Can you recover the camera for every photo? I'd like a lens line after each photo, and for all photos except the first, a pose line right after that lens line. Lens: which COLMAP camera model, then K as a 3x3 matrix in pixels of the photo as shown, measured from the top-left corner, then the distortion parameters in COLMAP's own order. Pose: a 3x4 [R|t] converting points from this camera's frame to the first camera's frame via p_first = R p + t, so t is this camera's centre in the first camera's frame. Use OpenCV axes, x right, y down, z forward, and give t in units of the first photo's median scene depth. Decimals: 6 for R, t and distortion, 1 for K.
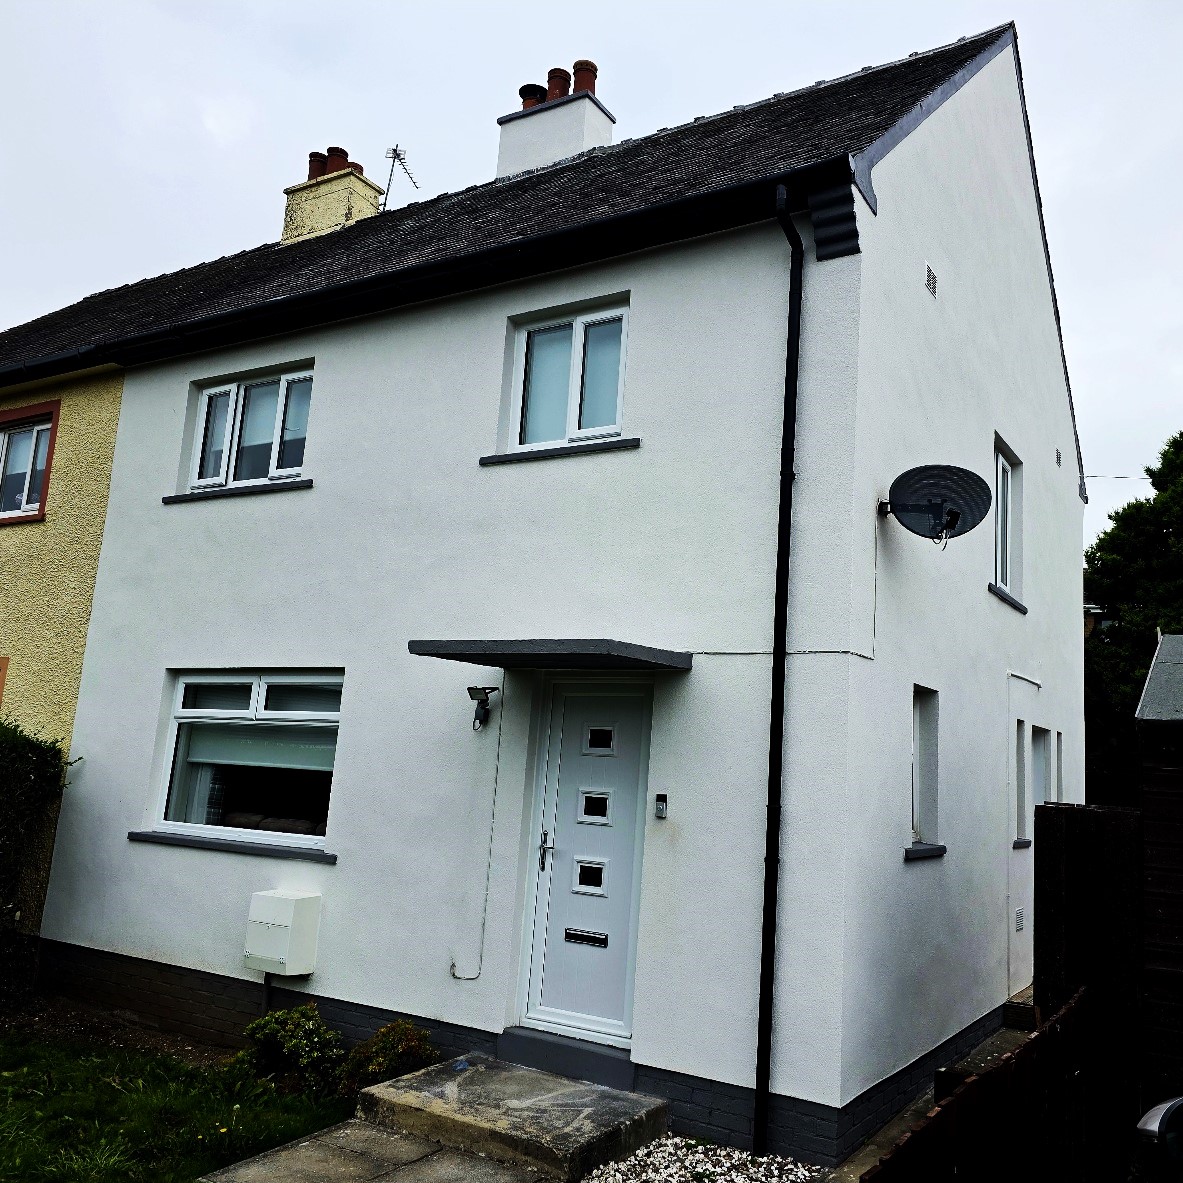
lens RADIAL K [[1047.8, 0, 699.1], [0, 1047.8, 579.2], [0, 0, 1]] dist [0.102941, -0.114660]
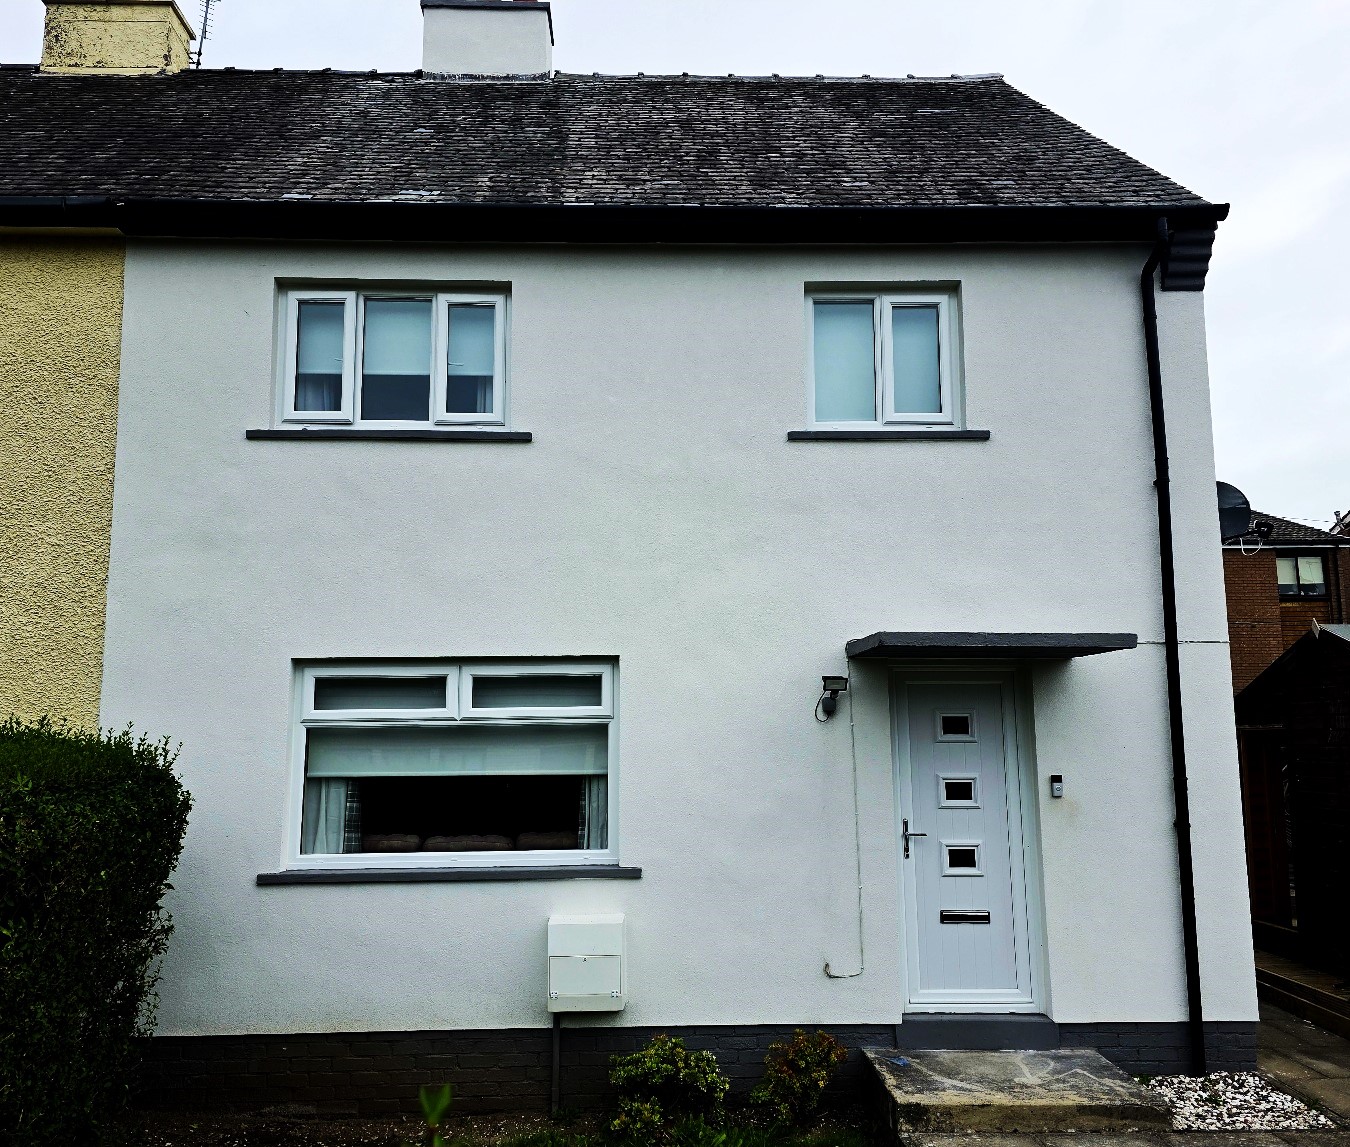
lens RADIAL K [[1040.0, 0, 672.4], [0, 1040.0, 594.4], [0, 0, 1]] dist [0.075908, -0.068288]
pose [[0.853116, 0.012424, 0.521574, -0.848419], [-0.040581, 0.998268, 0.042598, -0.006855], [-0.520141, -0.057507, 0.852142, 0.281455]]
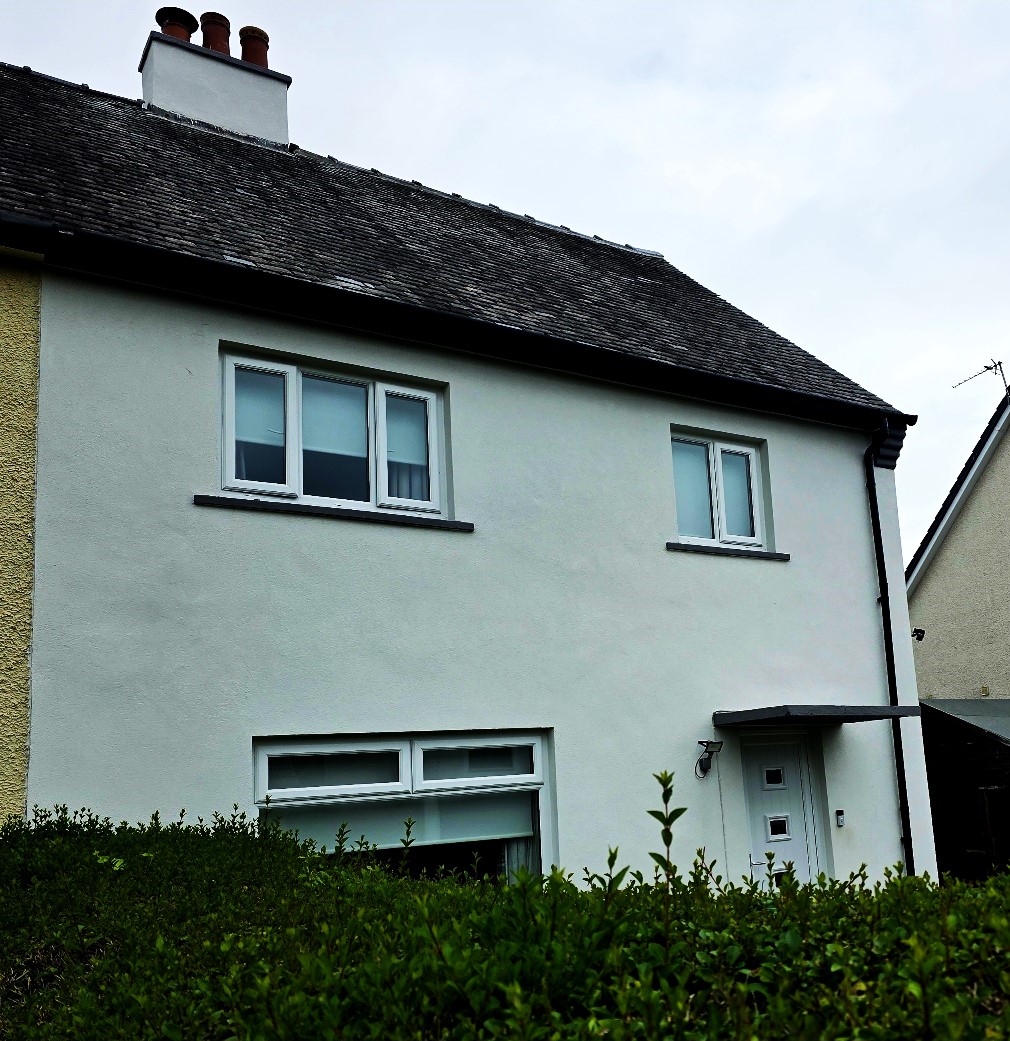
lens RADIAL K [[1048.9, 0, 676.9], [0, 1048.9, 620.5], [0, 0, 1]] dist [0.125227, -0.157097]
pose [[0.416543, 0.068091, 0.906563, -1.350460], [-0.068223, 0.996721, -0.043516, 0.020383], [-0.906553, -0.043722, 0.419822, 0.553212]]
